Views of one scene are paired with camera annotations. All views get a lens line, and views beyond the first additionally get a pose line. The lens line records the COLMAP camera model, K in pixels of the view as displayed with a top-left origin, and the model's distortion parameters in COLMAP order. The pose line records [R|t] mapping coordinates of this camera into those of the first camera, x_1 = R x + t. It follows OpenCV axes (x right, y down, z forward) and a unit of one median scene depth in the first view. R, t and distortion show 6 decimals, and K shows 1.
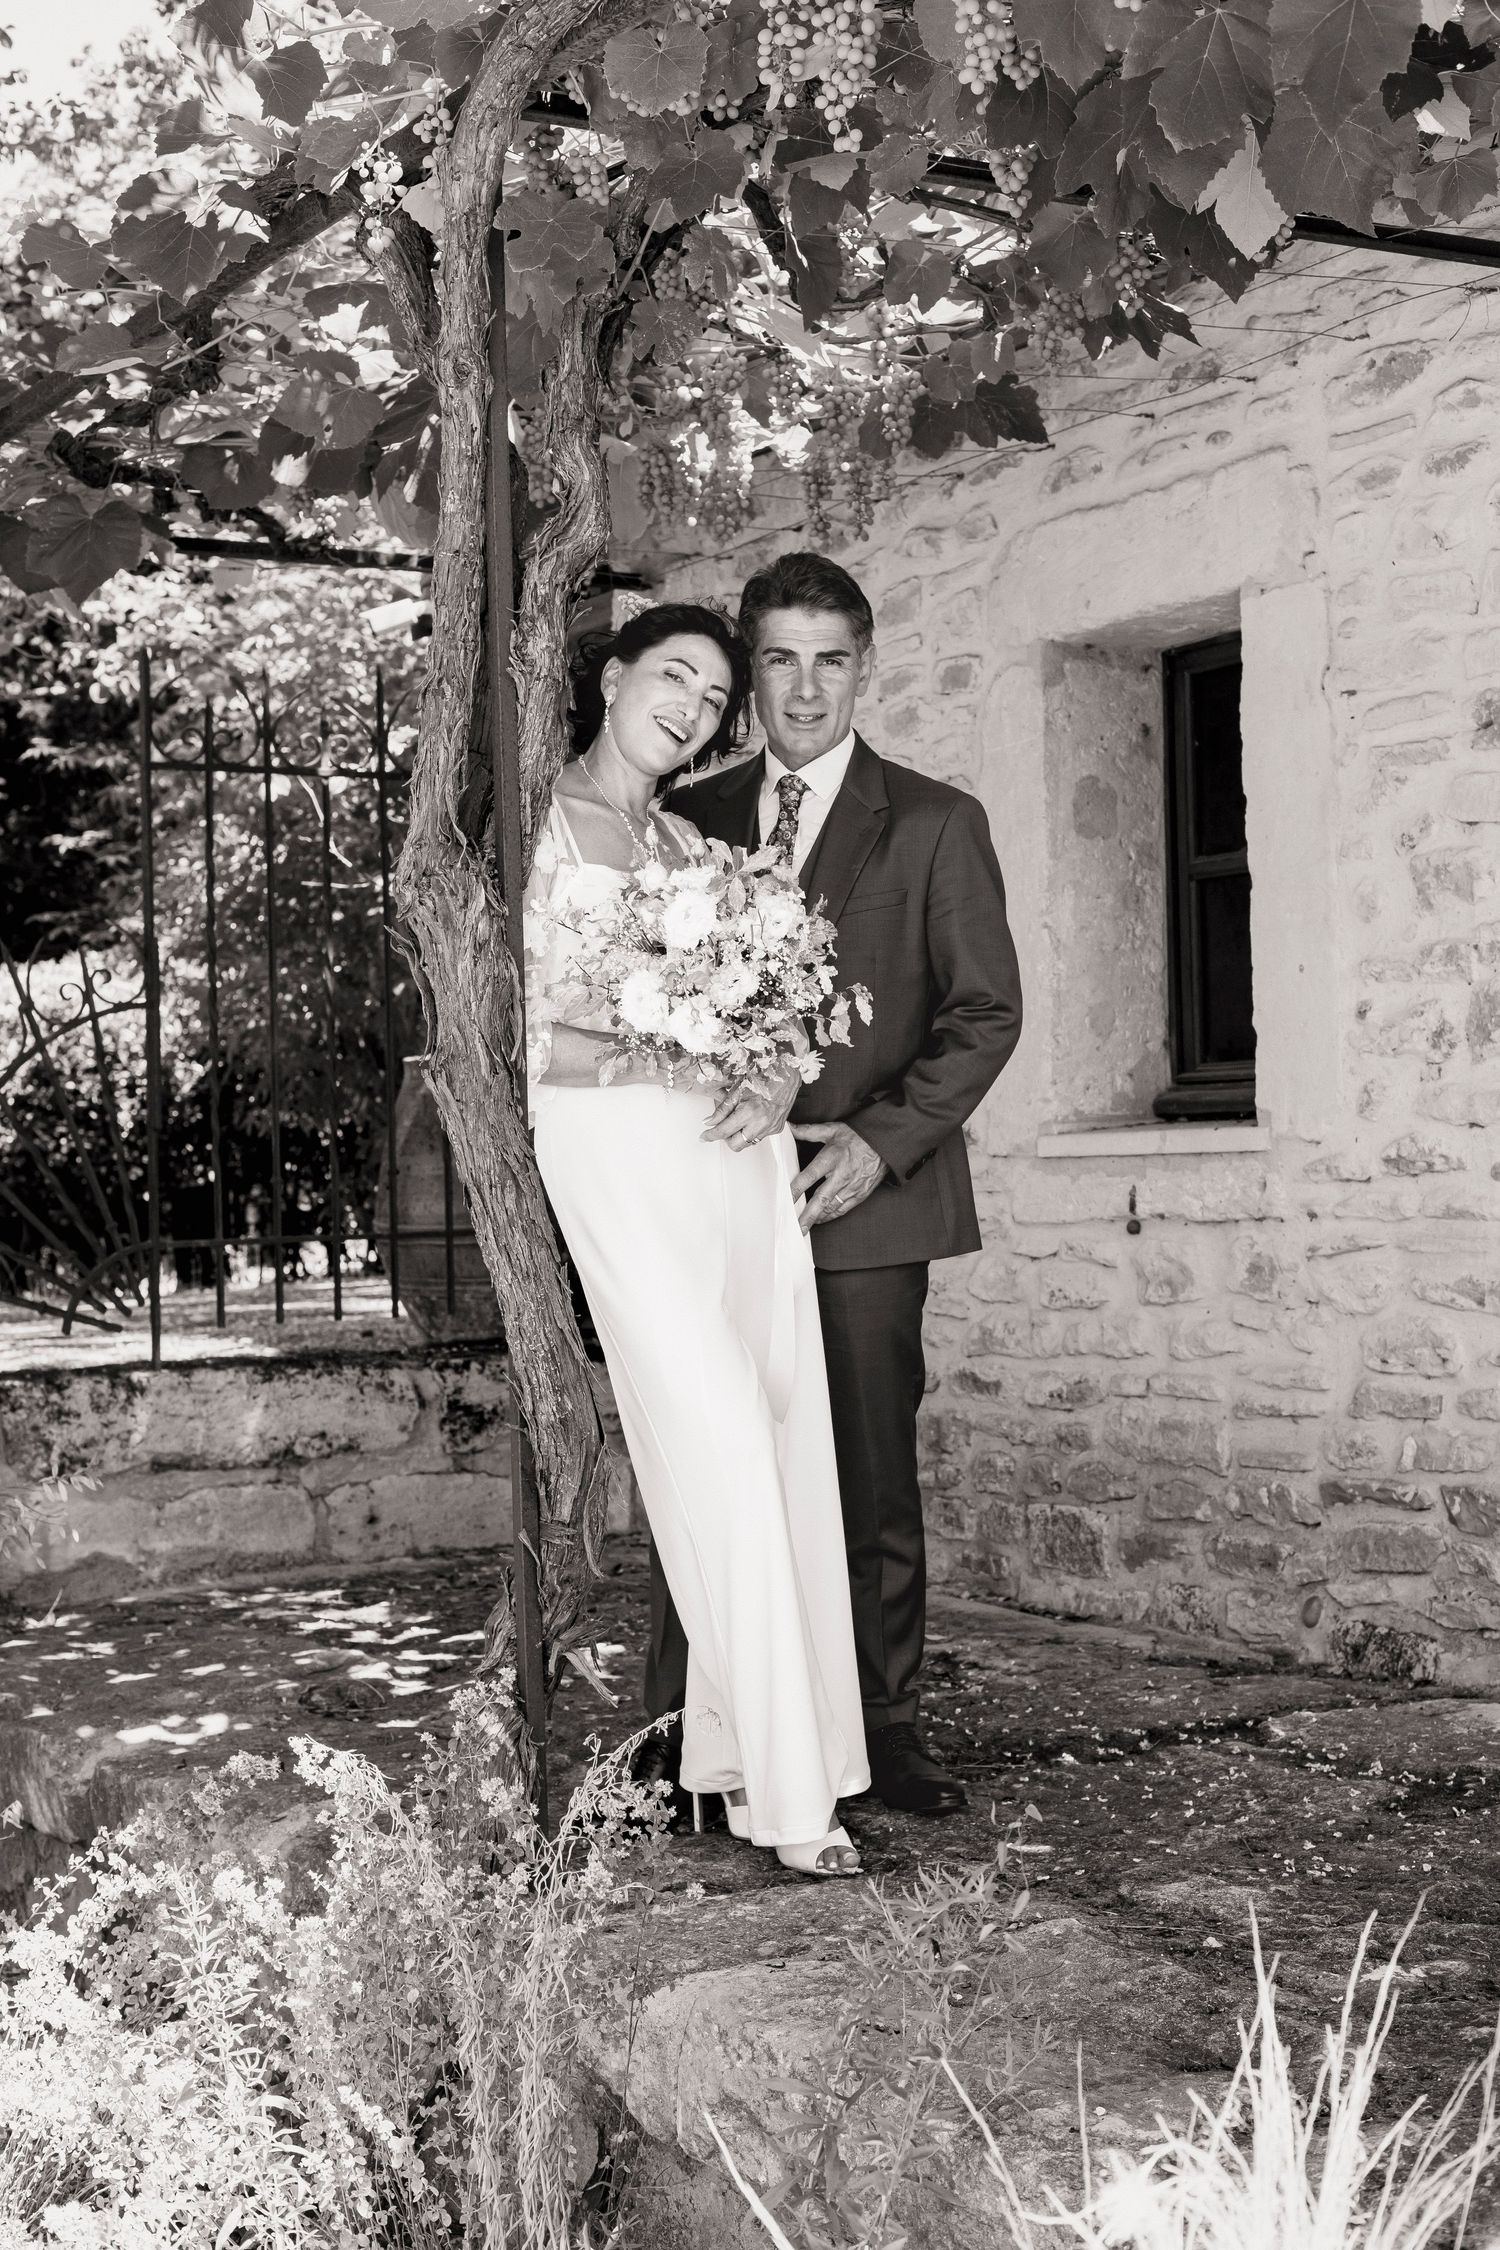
lens RADIAL K [[3231.8, 0, 758.7], [0, 3231.8, 1138.1], [0, 0, 1]] dist [-0.023429, 0.000000]
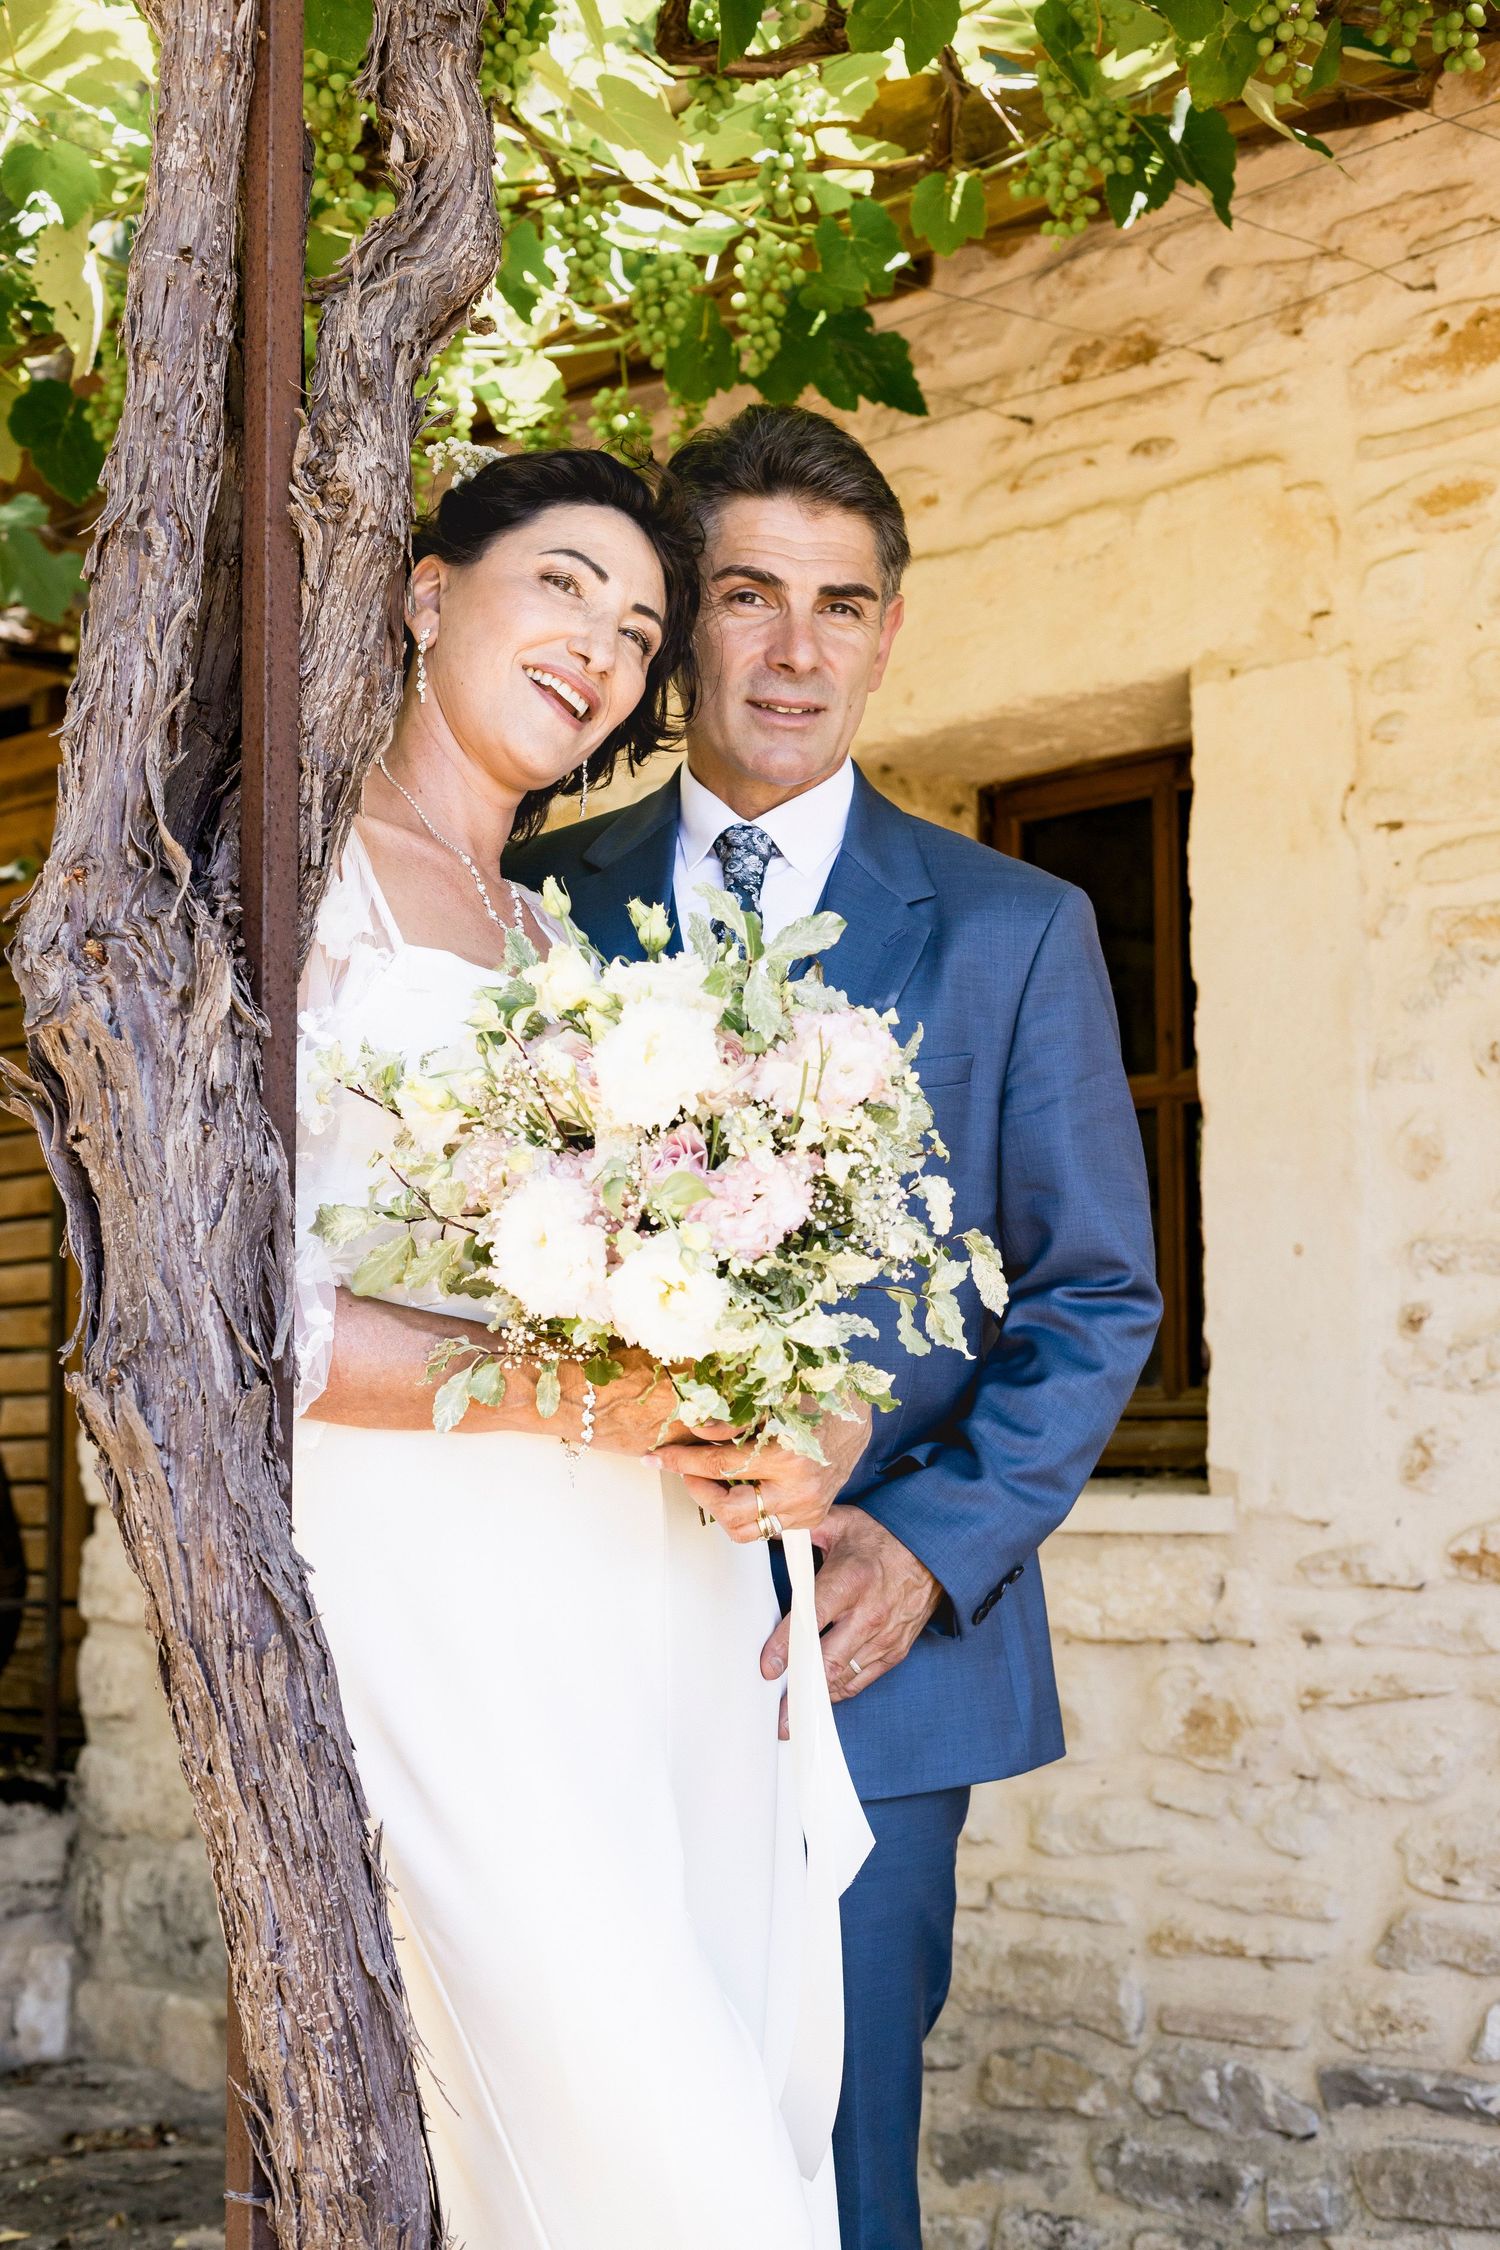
lens RADIAL K [[3231.8, 0, 743.9], [0, 3231.8, 1126.0], [0, 0, 1]] dist [-0.023429, 0.000000]
pose [[0.973780, 0.046188, 0.222754, -0.085298], [-0.023780, 0.994475, -0.102246, -0.009052], [-0.226246, 0.094268, 0.969498, 0.412736]]
